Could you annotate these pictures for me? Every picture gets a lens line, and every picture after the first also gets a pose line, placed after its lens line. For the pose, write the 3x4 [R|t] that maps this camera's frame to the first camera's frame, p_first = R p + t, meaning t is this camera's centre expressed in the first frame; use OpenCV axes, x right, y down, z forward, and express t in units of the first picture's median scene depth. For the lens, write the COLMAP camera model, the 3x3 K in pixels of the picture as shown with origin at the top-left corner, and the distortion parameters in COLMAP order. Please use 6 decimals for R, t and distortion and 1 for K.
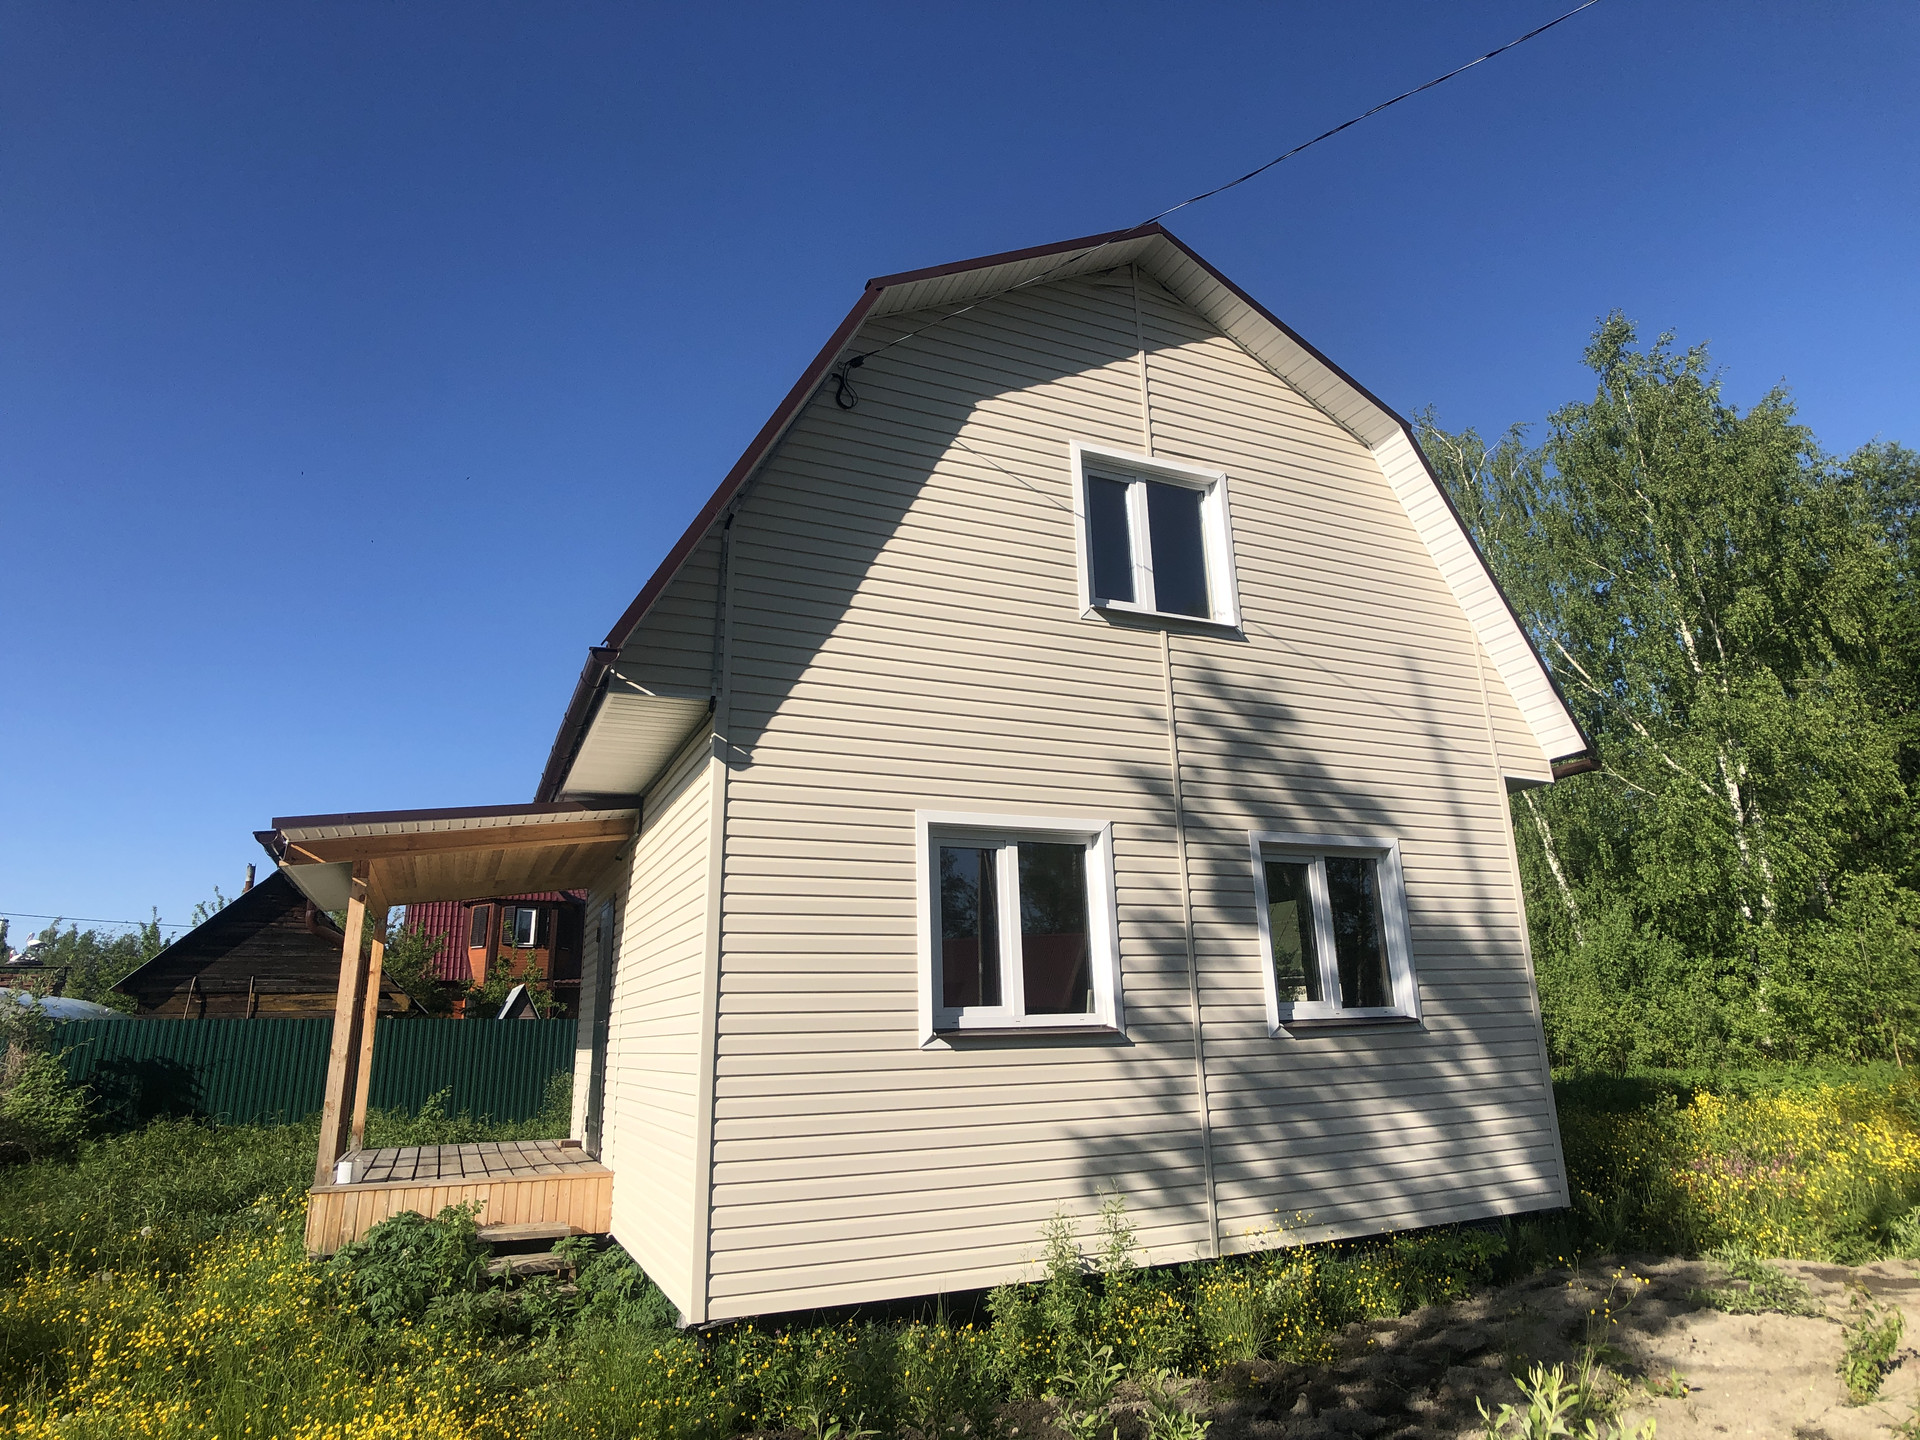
lens RADIAL K [[1098.0, 0, 960.0], [0, 1098.0, 720.0], [0, 0, 1]] dist [-0.045600, -0.000105]
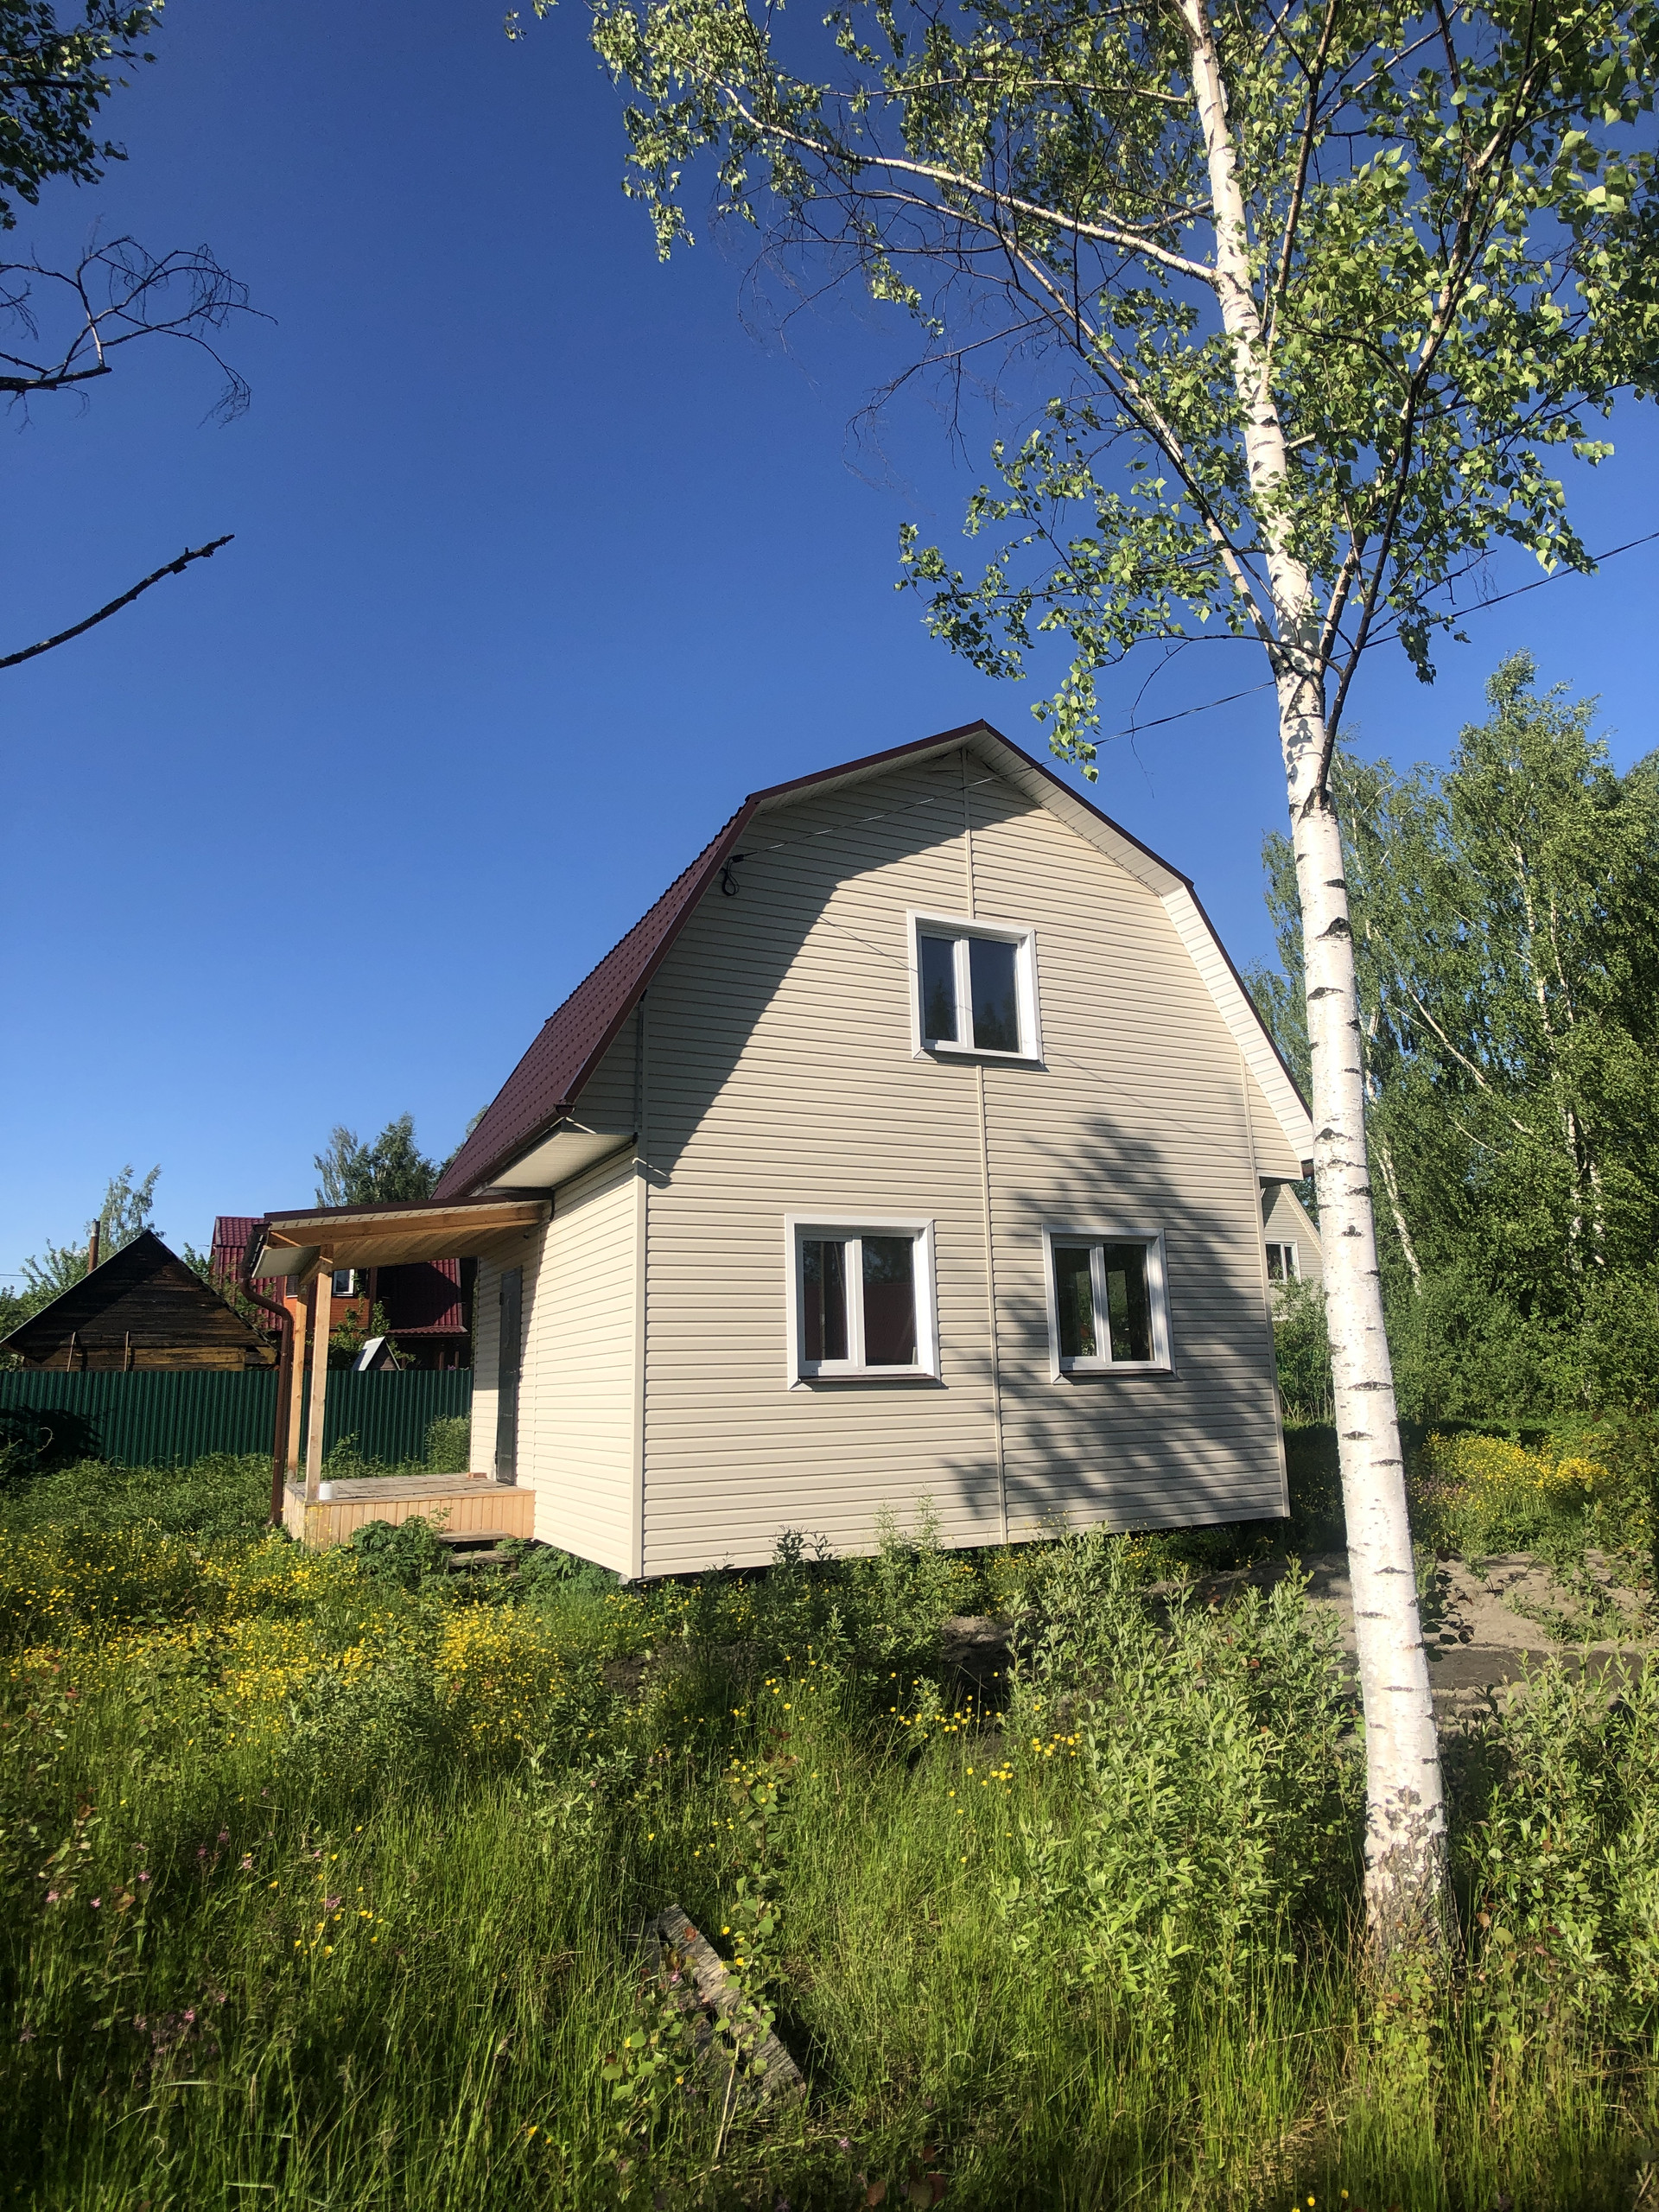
lens RADIAL K [[1265.0, 0, 829.5], [0, 1265.0, 1106.0], [0, 0, 1]] dist [-0.045600, -0.000105]
pose [[0.999640, 0.006218, 0.026102, -0.023905], [-0.007760, 0.998205, 0.059381, -0.122710], [-0.025686, -0.059562, 0.997894, -0.458572]]
